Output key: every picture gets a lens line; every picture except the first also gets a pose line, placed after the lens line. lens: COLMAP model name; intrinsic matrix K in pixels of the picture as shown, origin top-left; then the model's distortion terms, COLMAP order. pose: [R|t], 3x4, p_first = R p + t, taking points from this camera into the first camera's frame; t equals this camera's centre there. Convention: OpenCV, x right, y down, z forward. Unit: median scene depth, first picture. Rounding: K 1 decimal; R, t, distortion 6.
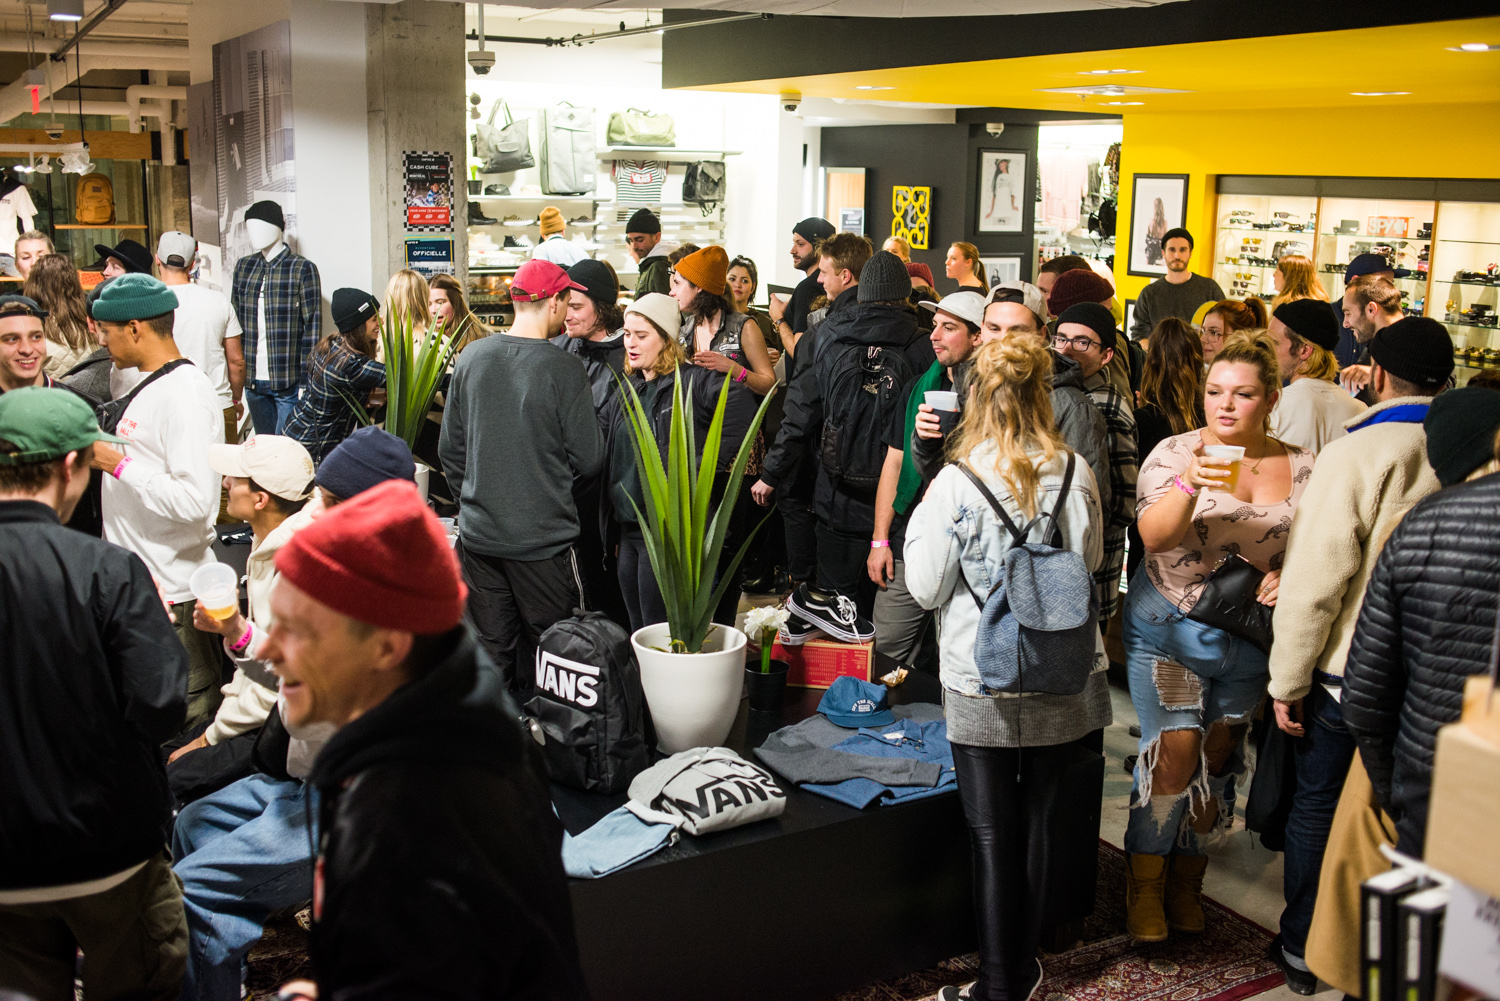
lens RADIAL K [[1505.5, 0, 750.0], [0, 1505.5, 500.5], [0, 0, 1]] dist [-0.088754, 0.111672]
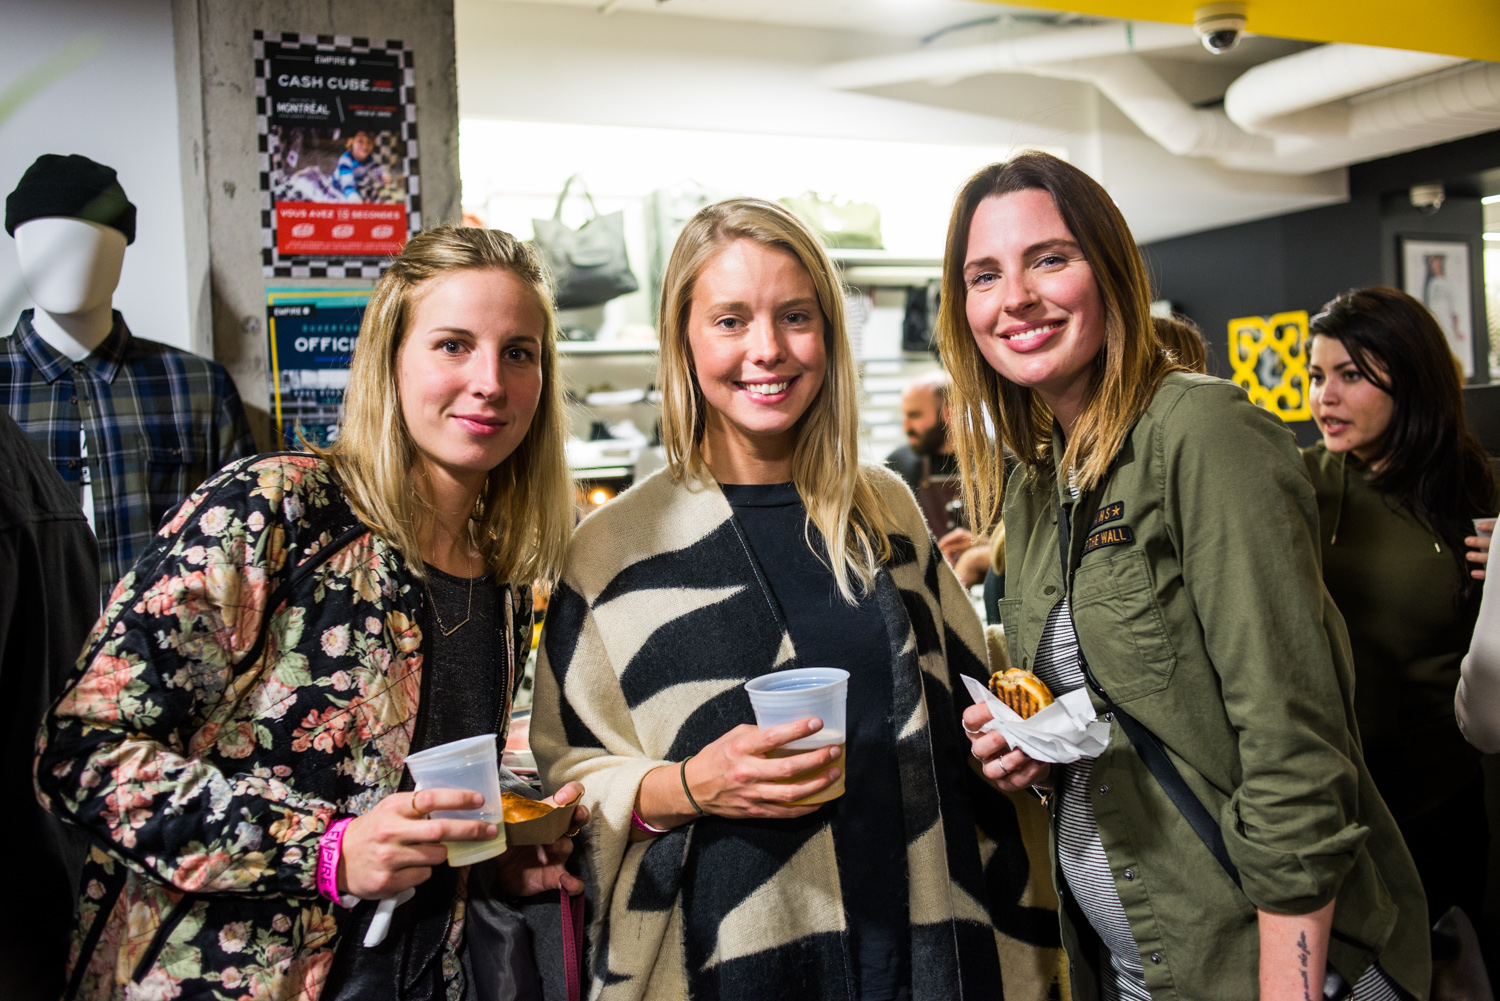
lens RADIAL K [[1505.5, 0, 750.0], [0, 1505.5, 500.5], [0, 0, 1]] dist [-0.088754, 0.111672]
pose [[0.996083, -0.065273, -0.059651, -0.075995], [0.053413, 0.981774, -0.182391, -0.047067], [0.070469, 0.178490, 0.981415, 0.477506]]
